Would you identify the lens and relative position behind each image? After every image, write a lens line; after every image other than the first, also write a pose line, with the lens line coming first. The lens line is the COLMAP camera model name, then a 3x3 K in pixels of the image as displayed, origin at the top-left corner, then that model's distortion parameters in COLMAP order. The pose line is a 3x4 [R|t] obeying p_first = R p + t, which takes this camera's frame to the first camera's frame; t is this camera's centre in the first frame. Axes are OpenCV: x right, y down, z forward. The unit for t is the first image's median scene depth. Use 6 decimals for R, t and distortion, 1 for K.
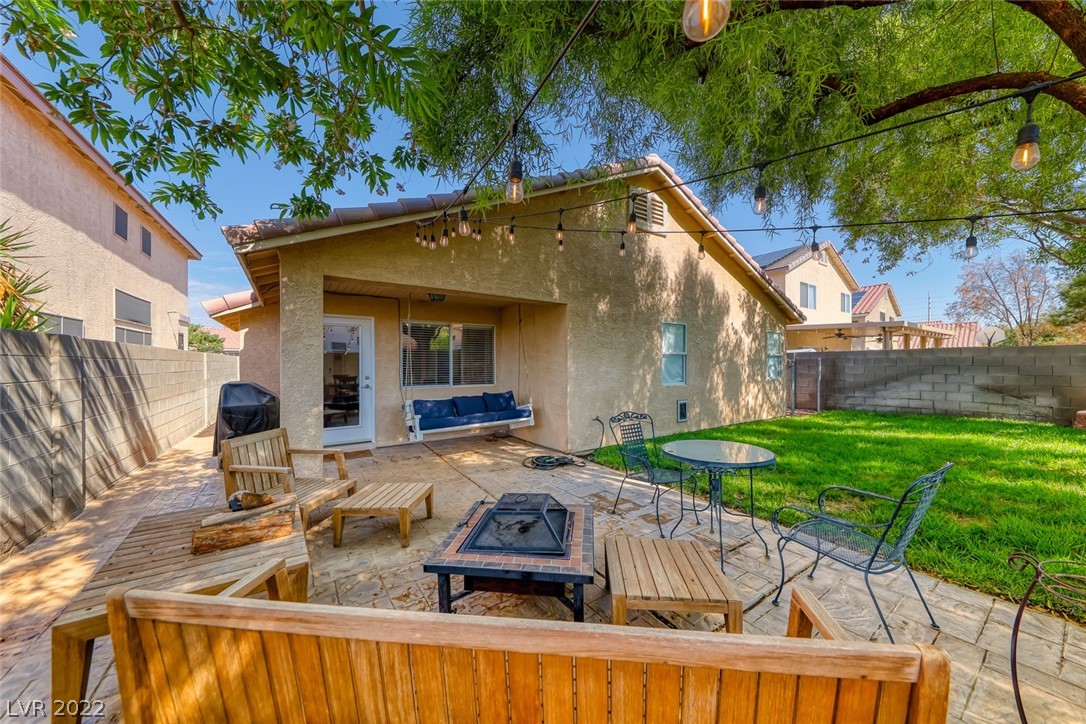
lens RADIAL K [[367.3, 0, 540.9], [0, 367.3, 359.0], [0, 0, 1]] dist [0.028455, -0.009947]
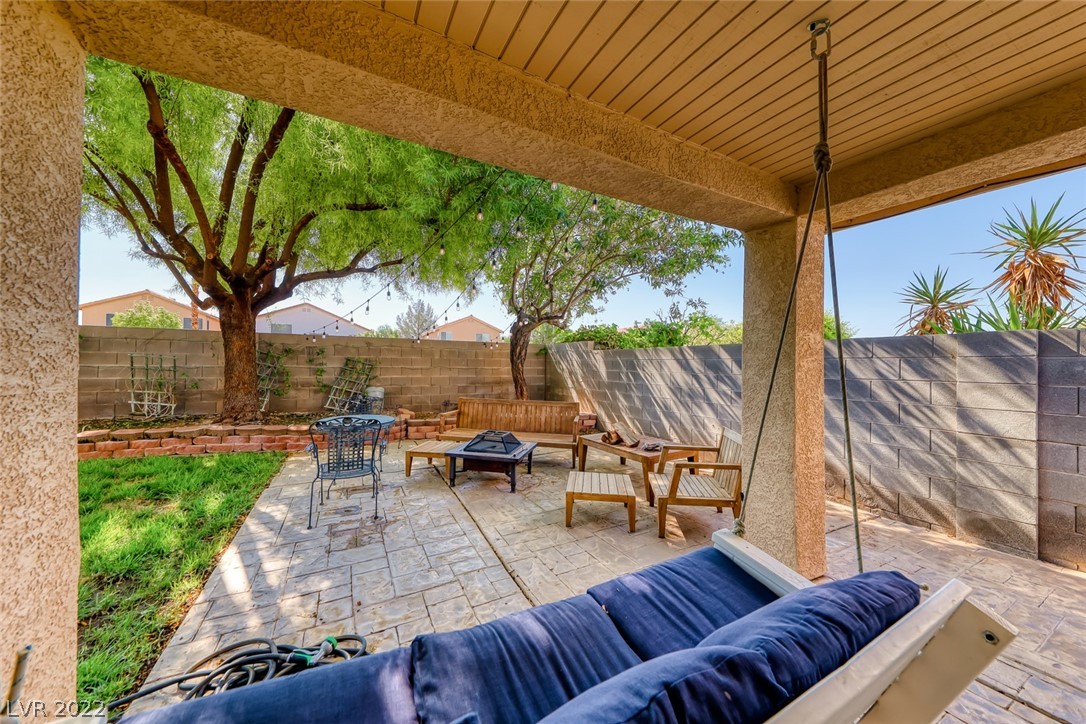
lens RADIAL K [[370.0, 0, 541.5], [0, 370.0, 361.8], [0, 0, 1]] dist [0.027645, -0.009043]
pose [[-0.994216, -0.006430, 0.107204, -0.163832], [-0.009441, 0.999575, -0.027598, 0.018299], [-0.106981, -0.028450, -0.993854, 0.972308]]
